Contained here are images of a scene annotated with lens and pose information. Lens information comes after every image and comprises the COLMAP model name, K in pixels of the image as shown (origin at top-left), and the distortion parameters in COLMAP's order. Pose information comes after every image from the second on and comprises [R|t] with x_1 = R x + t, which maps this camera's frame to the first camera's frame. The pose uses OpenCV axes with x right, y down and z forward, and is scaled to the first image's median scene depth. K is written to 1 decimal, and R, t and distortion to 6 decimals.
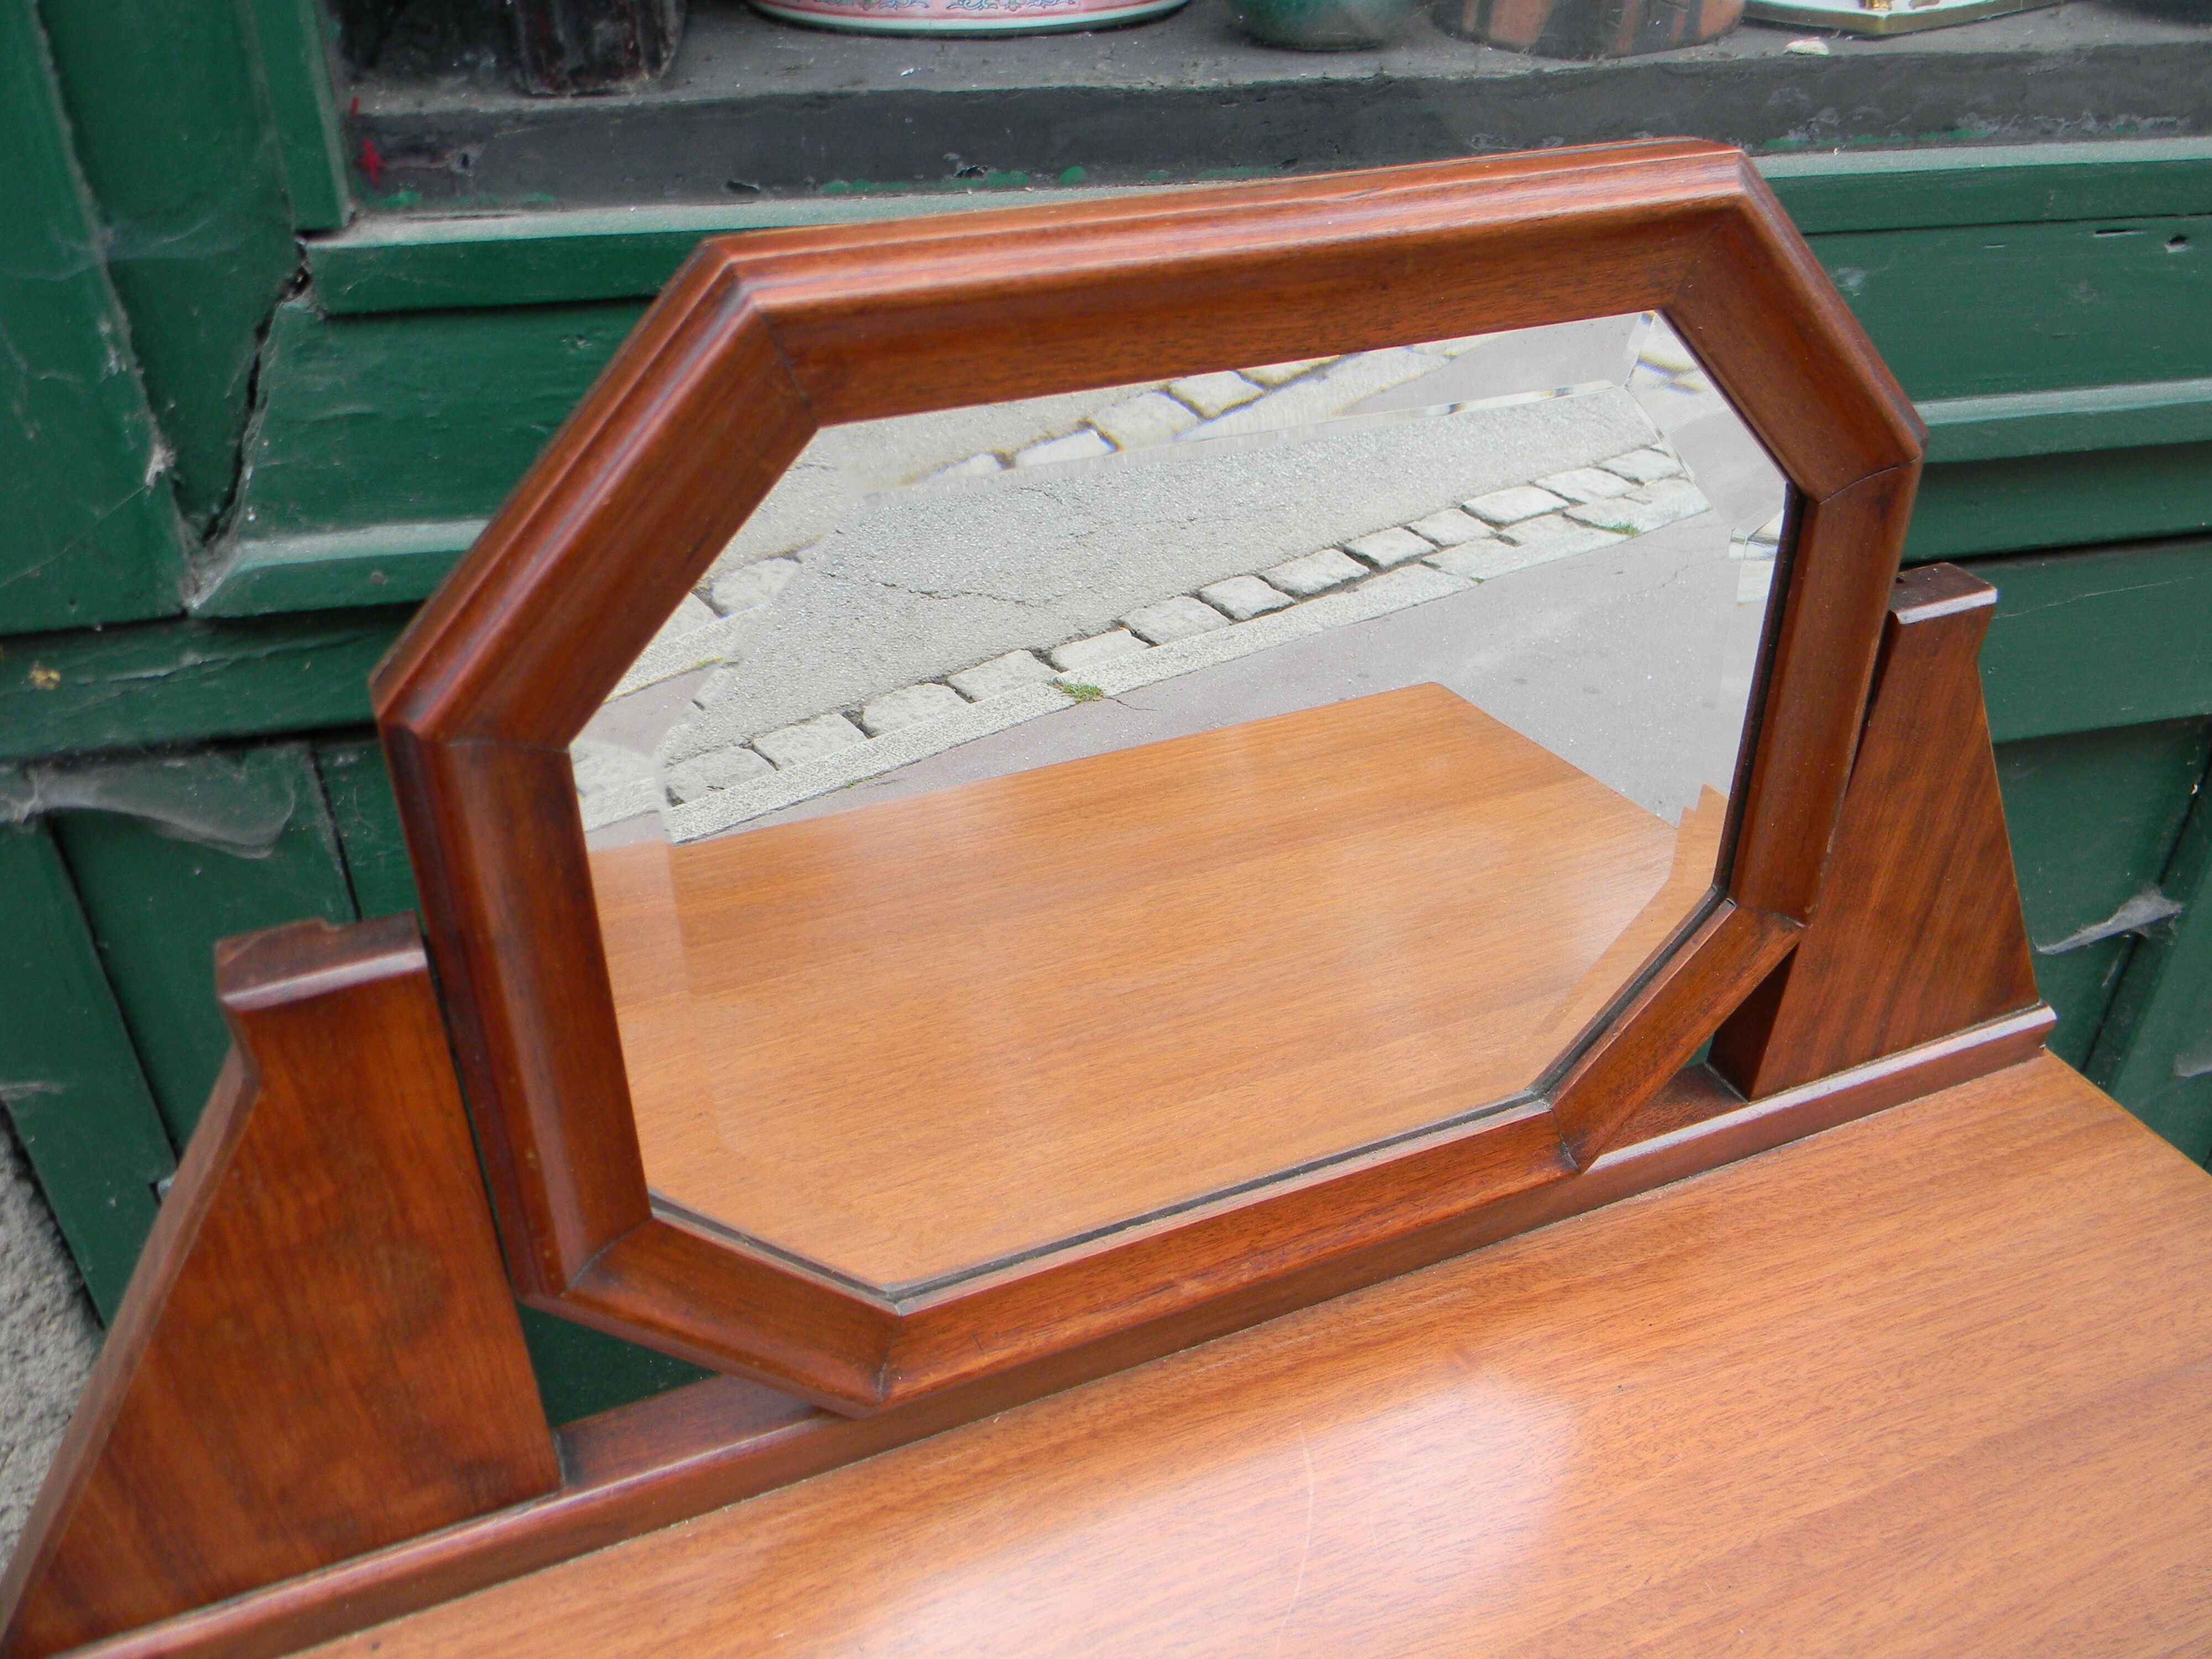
lens RADIAL K [[1777.9, 0, 1085.2], [0, 1777.9, 812.6], [0, 0, 1]] dist [0.008151, -0.022546]
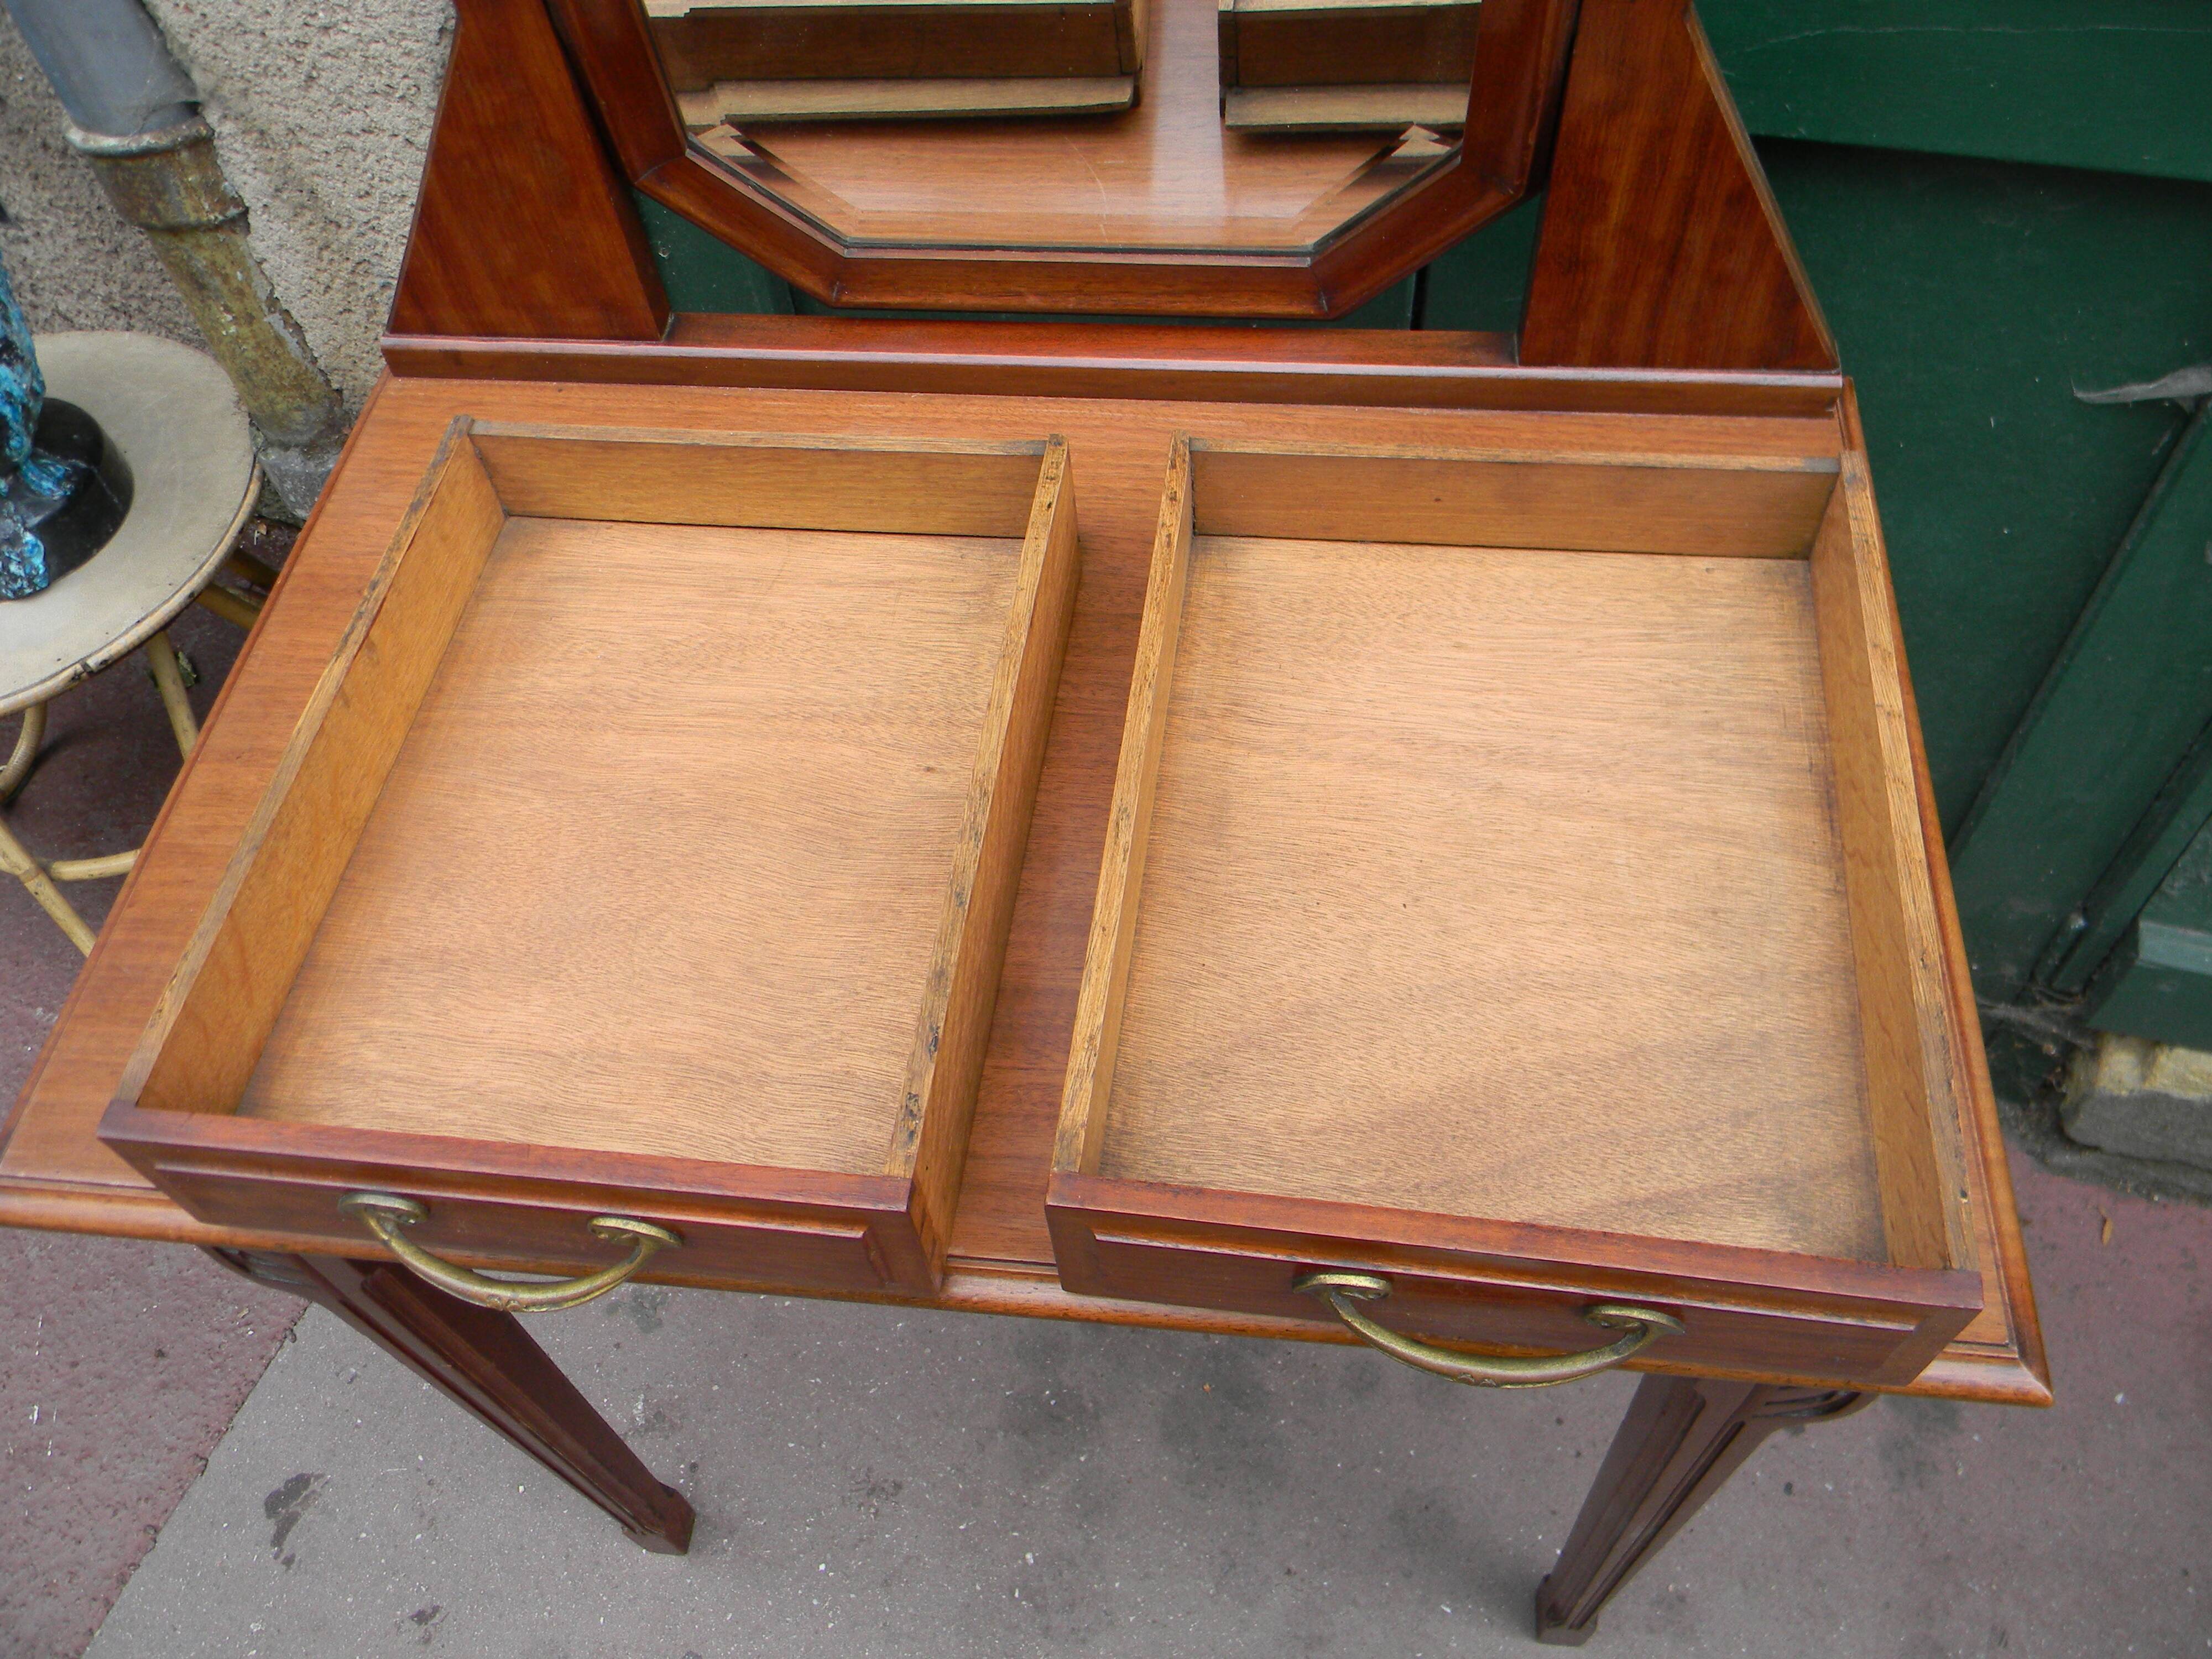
lens RADIAL K [[1775.4, 0, 1088.5], [0, 1775.4, 810.0], [0, 0, 1]] dist [0.012229, -0.026453]
pose [[0.864631, 0.362501, -0.347860, 0.784659], [-0.213480, 0.891856, 0.398772, 0.001088], [0.454796, -0.270530, 0.848513, -0.394602]]
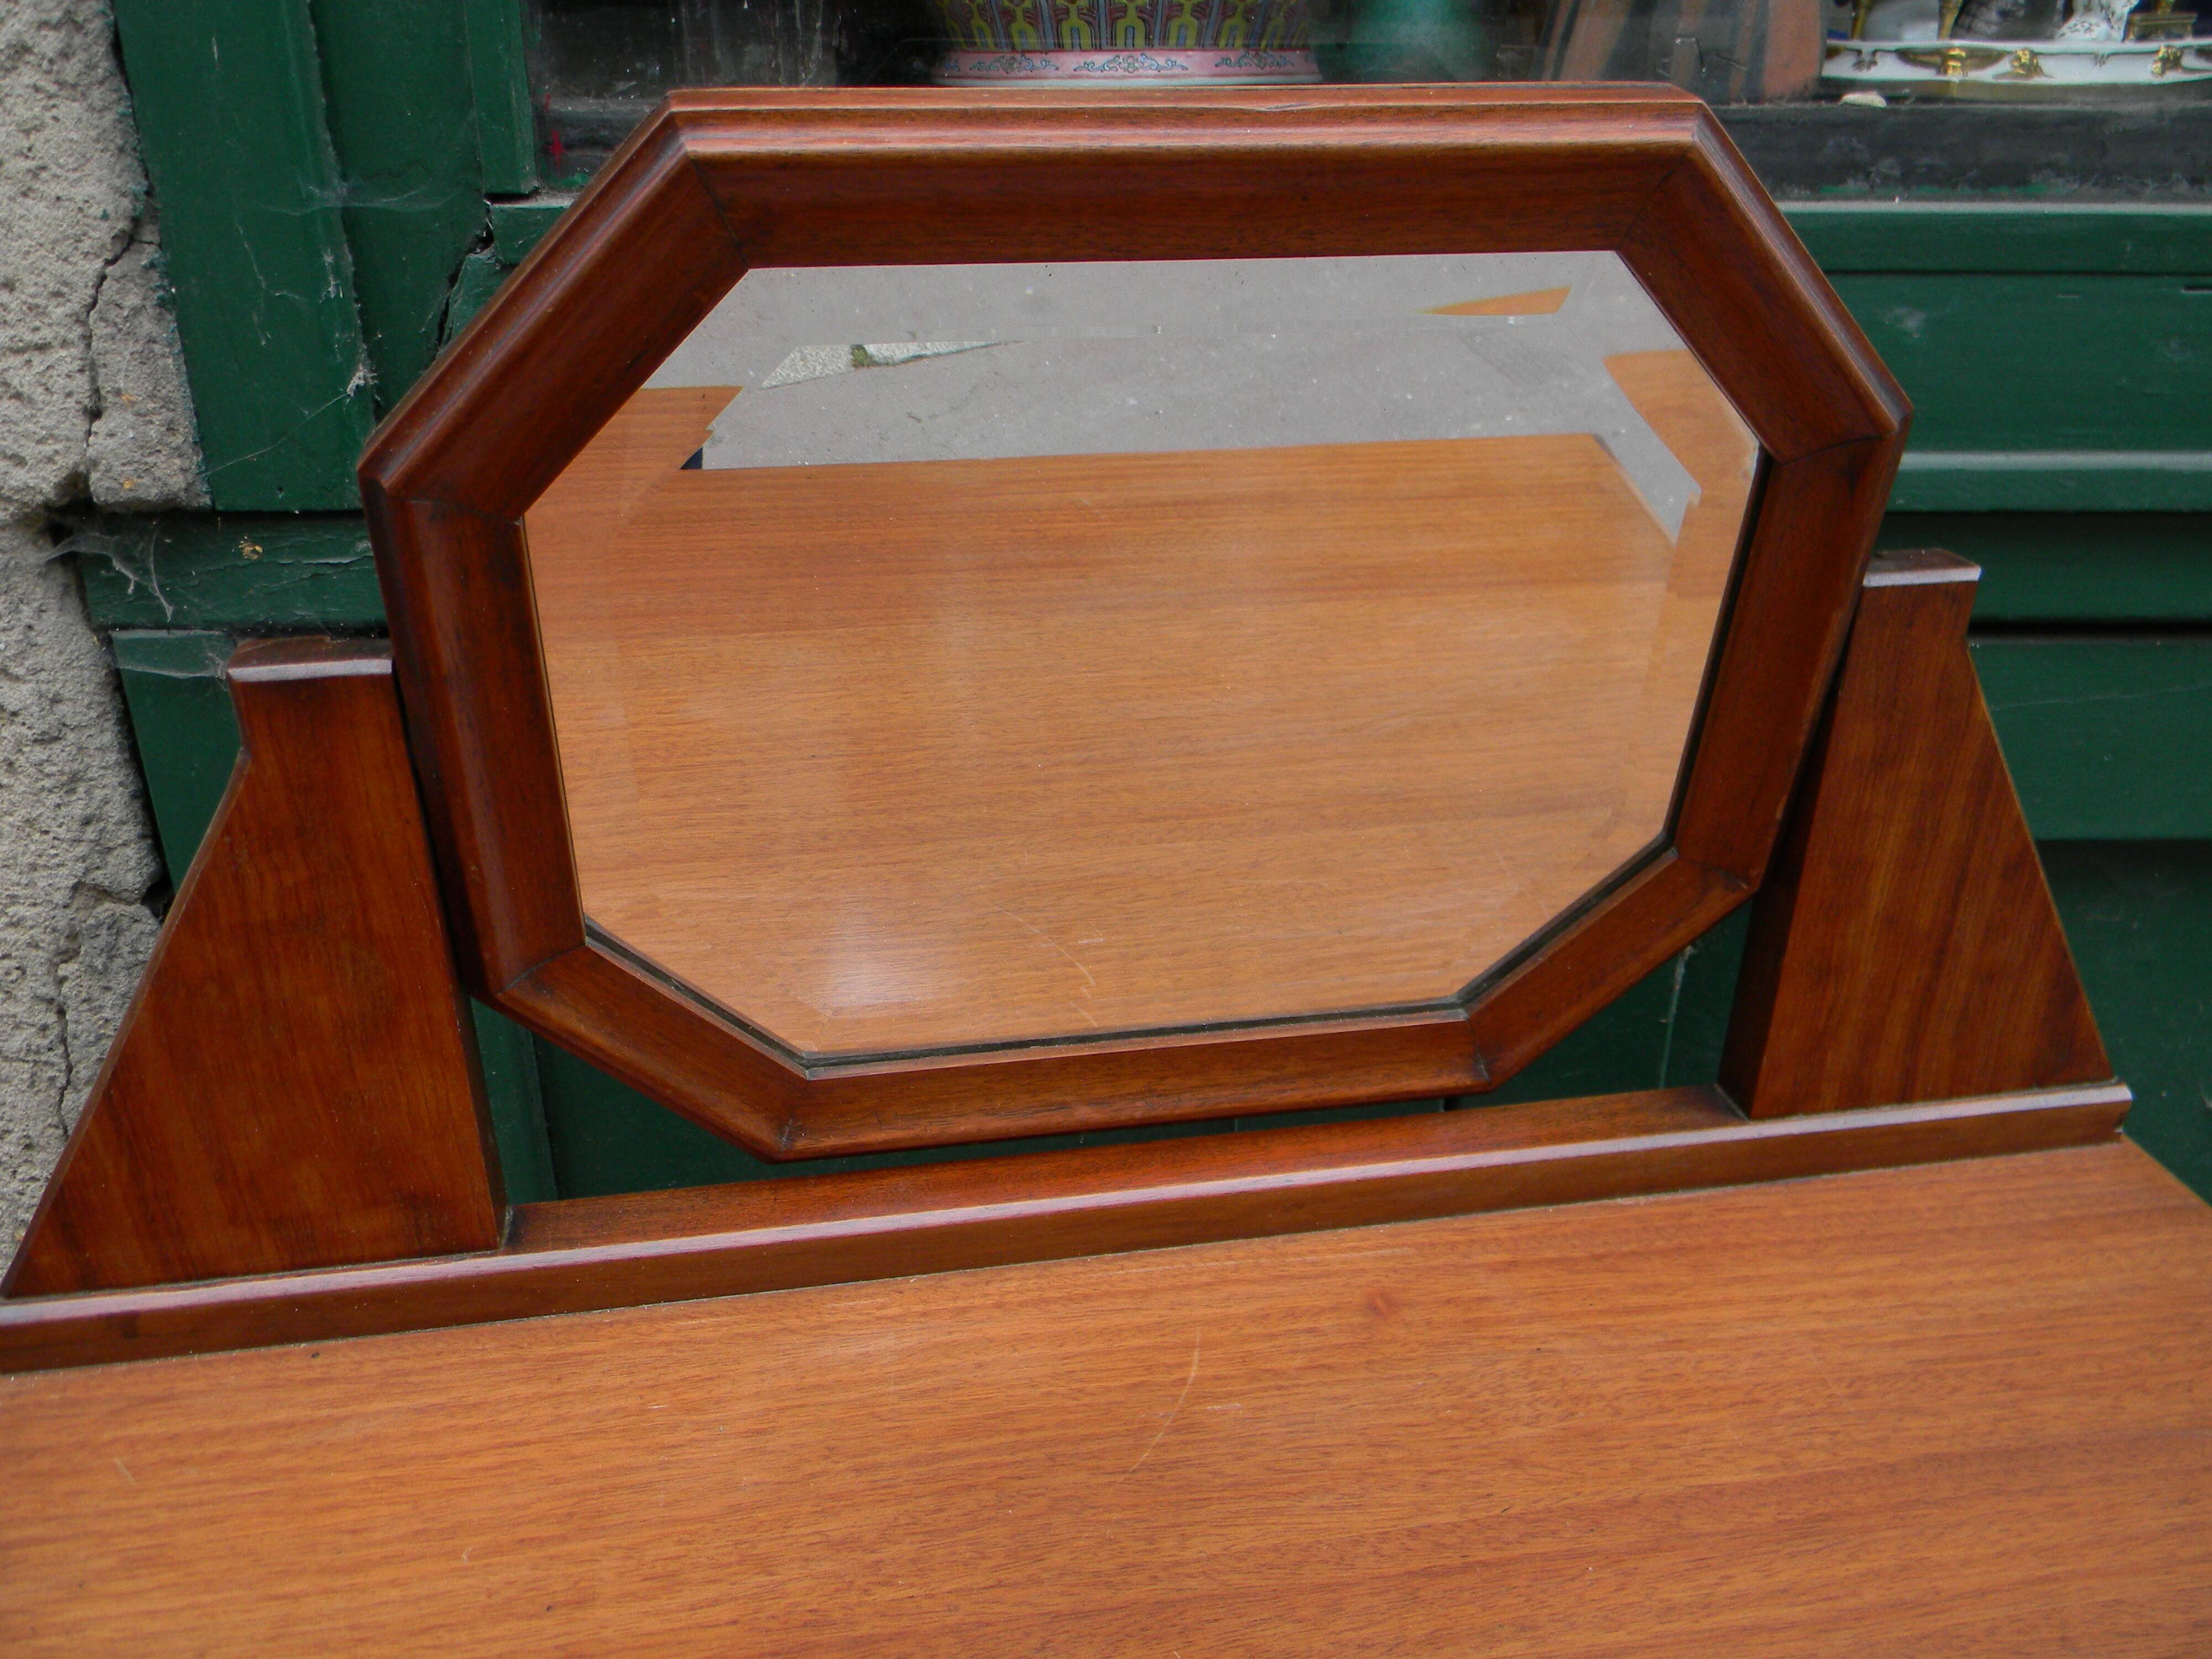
lens RADIAL K [[1775.4, 0, 1079.7], [0, 1775.4, 813.5], [0, 0, 1]] dist [0.012229, -0.026453]
pose [[0.973317, 0.088252, -0.211816, 0.243831], [-0.119976, 0.982581, -0.141915, 0.209460], [0.195602, 0.163541, 0.966951, -0.036041]]
